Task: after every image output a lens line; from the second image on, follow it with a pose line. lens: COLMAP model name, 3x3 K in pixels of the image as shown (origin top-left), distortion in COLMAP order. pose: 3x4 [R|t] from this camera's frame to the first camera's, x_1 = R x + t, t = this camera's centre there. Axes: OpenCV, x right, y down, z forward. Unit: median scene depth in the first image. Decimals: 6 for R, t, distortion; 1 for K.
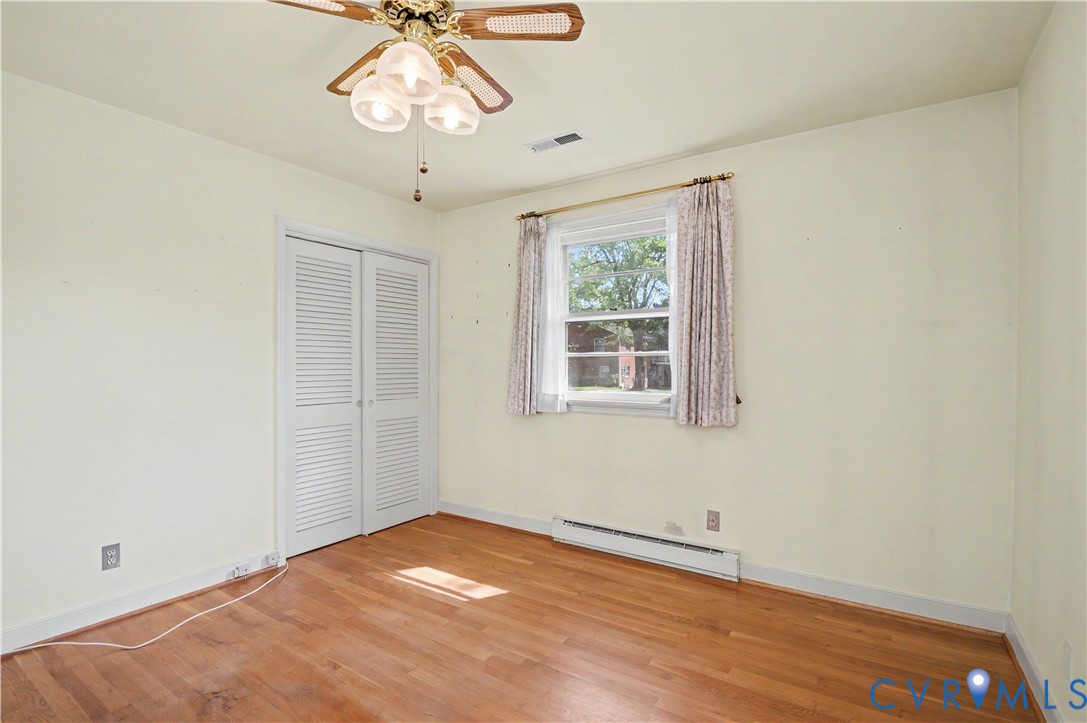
lens RADIAL K [[508.9, 0, 546.3], [0, 508.9, 365.4], [0, 0, 1]] dist [-0.020576, -0.001437]
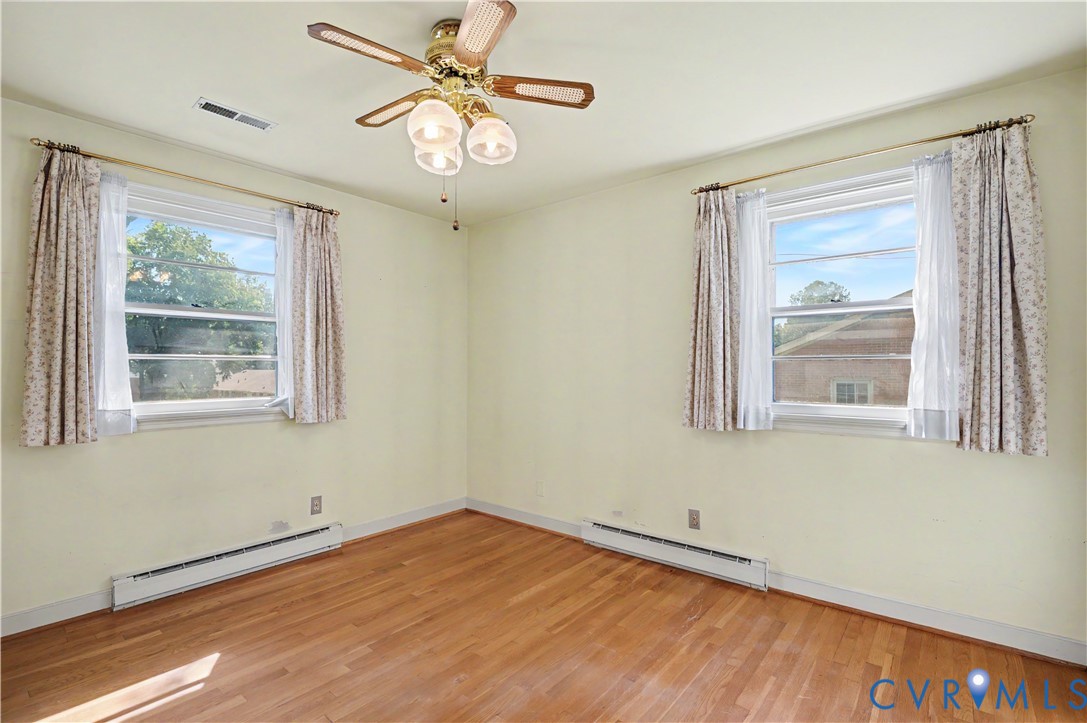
lens RADIAL K [[508.9, 0, 543.0], [0, 508.9, 364.3], [0, 0, 1]] dist [-0.020576, -0.001437]
pose [[0.095473, 0.005179, 0.995419, -0.775739], [0.000050, 0.999986, -0.005208, -0.007030], [-0.995432, 0.000547, 0.095472, 0.385137]]
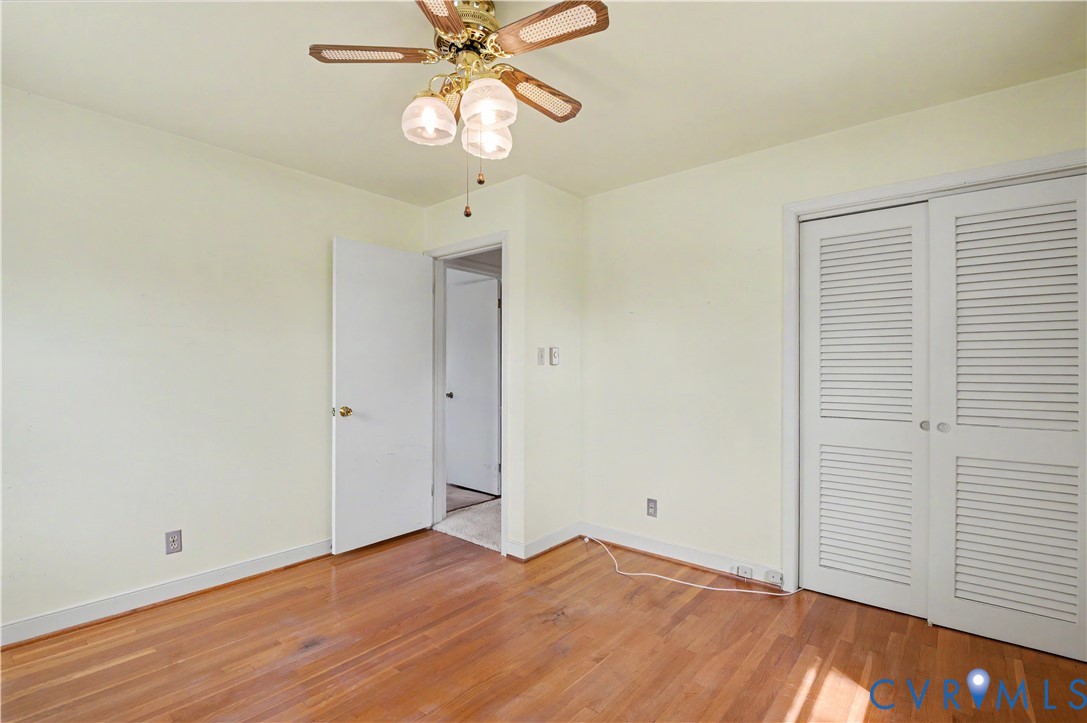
lens RADIAL K [[508.9, 0, 547.8], [0, 508.9, 363.5], [0, 0, 1]] dist [-0.020576, -0.001437]
pose [[-0.111286, -0.001777, -0.993787, 0.442466], [-0.002860, 0.999995, -0.001468, -0.006146], [0.993784, 0.002679, -0.111291, 0.714596]]
